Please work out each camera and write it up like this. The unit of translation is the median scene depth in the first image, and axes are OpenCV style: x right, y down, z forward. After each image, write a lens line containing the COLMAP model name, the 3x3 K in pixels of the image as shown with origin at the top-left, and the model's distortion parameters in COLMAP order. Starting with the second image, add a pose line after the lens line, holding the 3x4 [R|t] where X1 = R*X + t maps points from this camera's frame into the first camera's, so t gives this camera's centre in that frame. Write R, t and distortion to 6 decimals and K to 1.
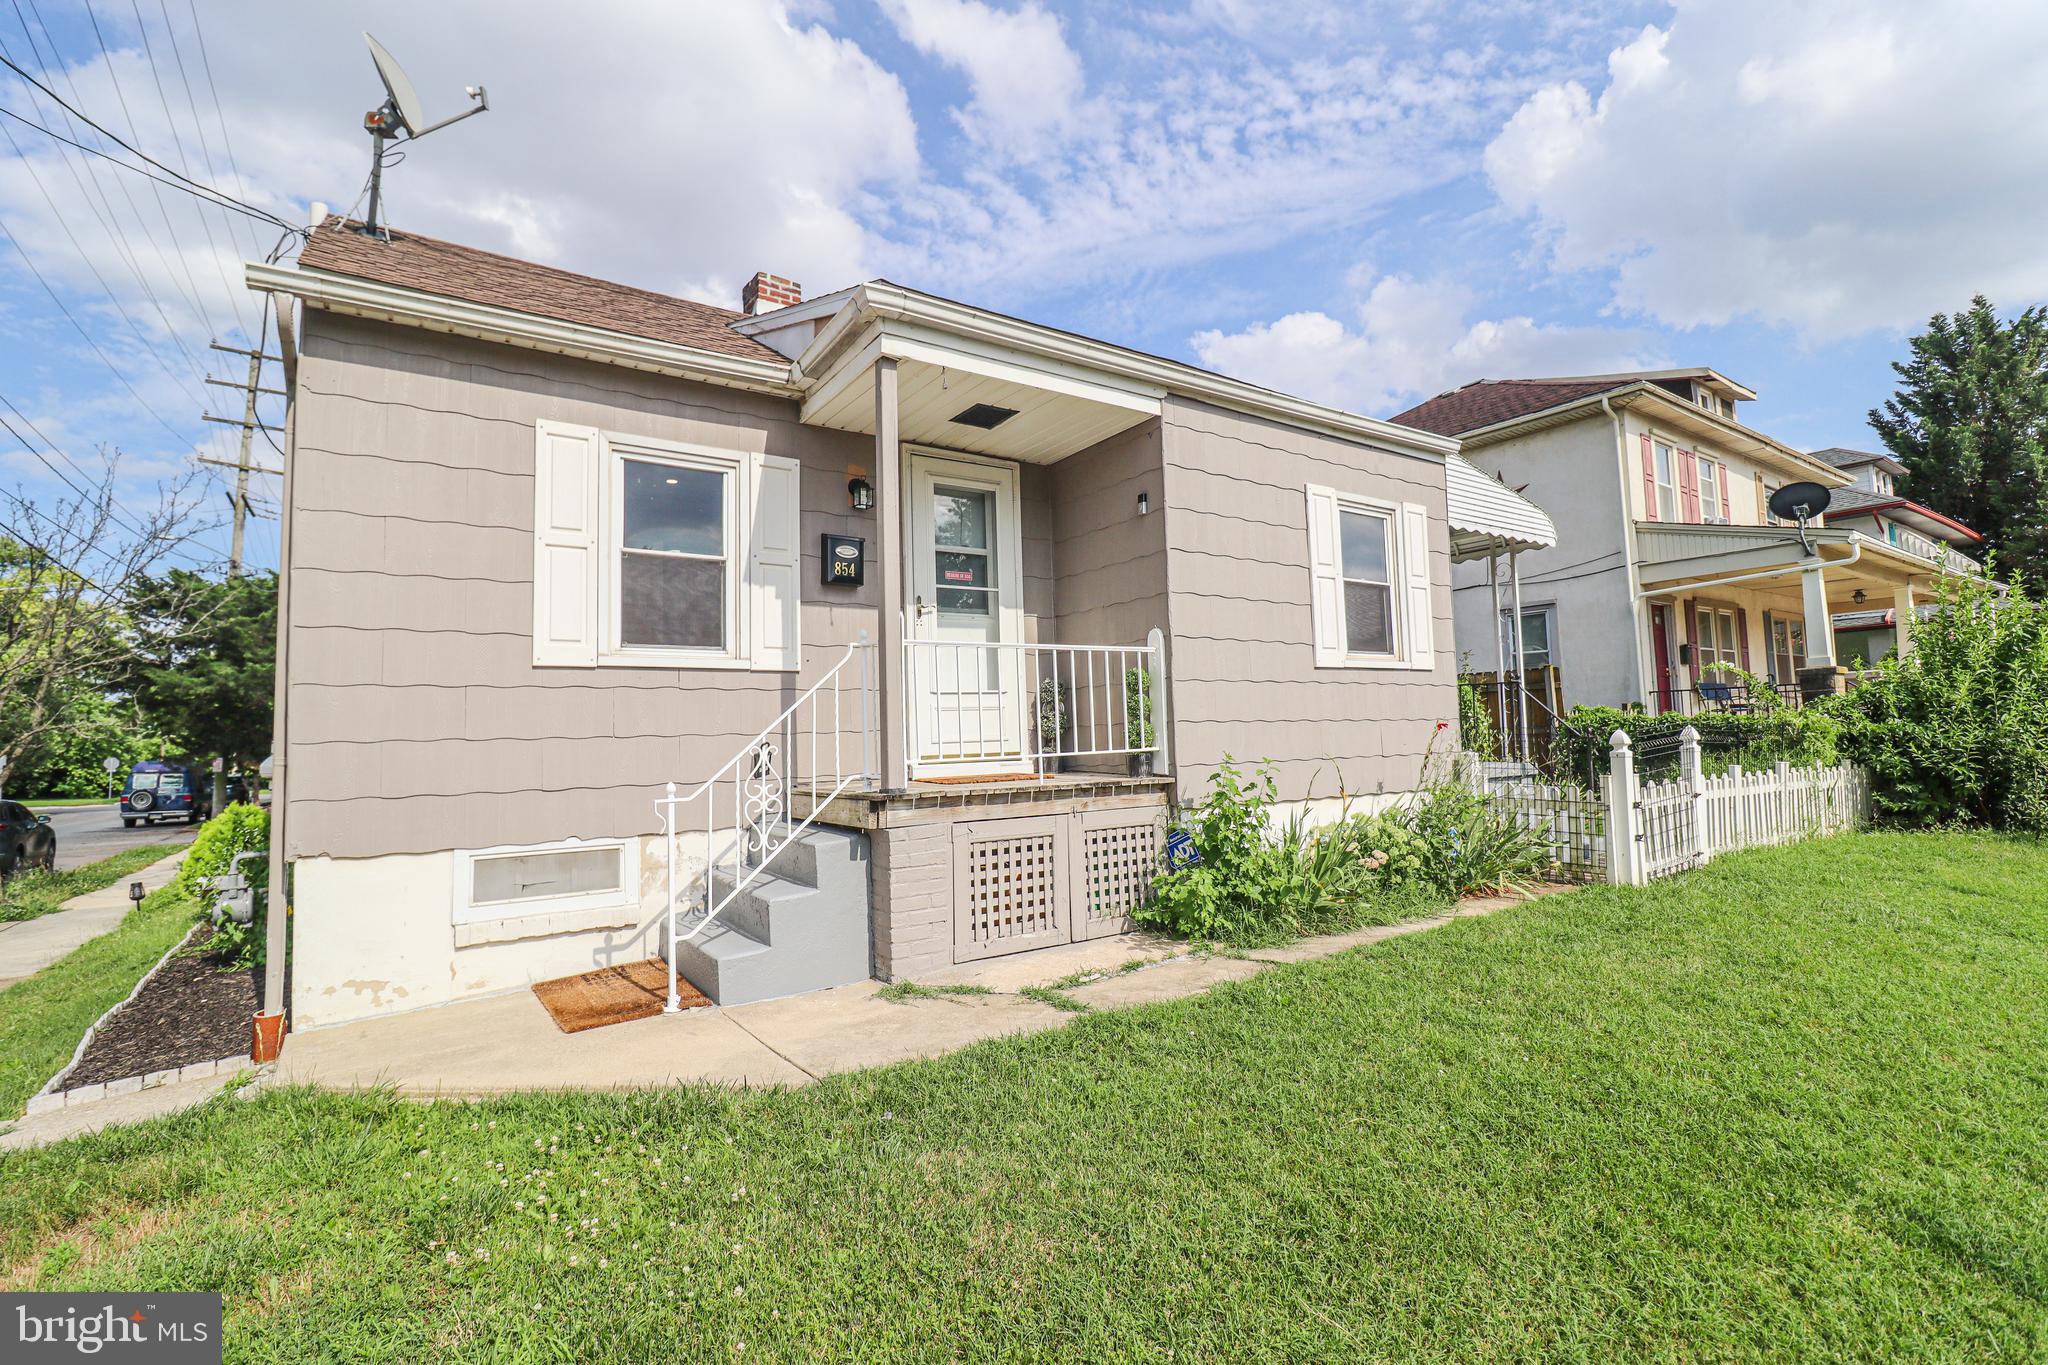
lens RADIAL K [[964.6, 0, 1022.3], [0, 964.6, 626.2], [0, 0, 1]] dist [-0.002072, -0.012908]
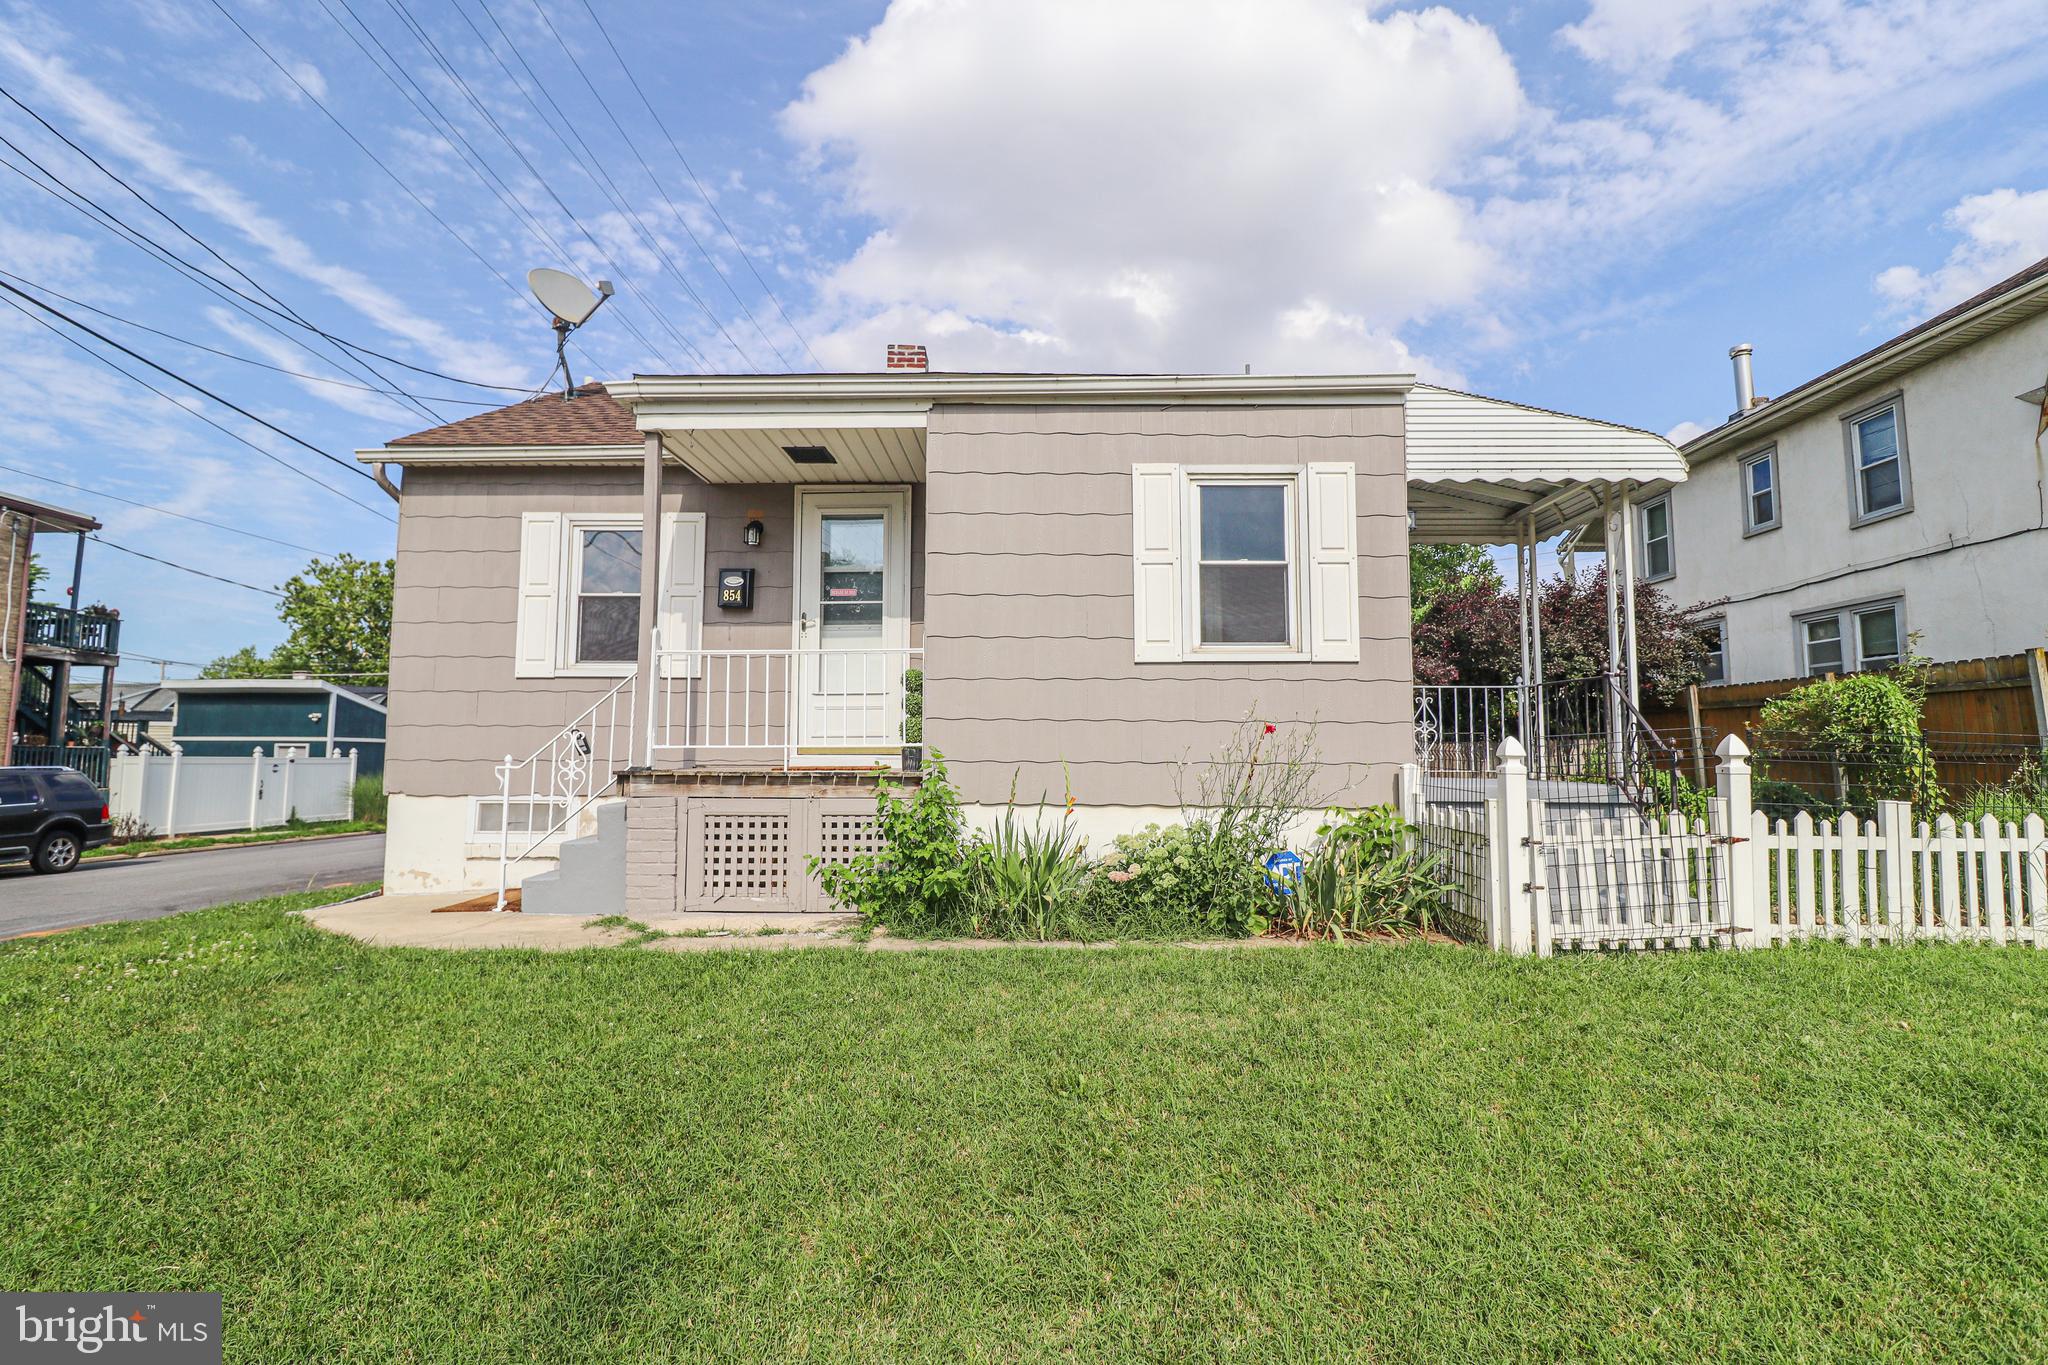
lens RADIAL K [[964.6, 0, 1022.3], [0, 964.6, 626.2], [0, 0, 1]] dist [-0.002072, -0.012908]
pose [[0.802318, -0.052010, -0.594626, 0.841177], [0.044505, 0.998636, -0.027298, 0.030974], [0.595235, -0.004562, 0.803539, 0.217275]]
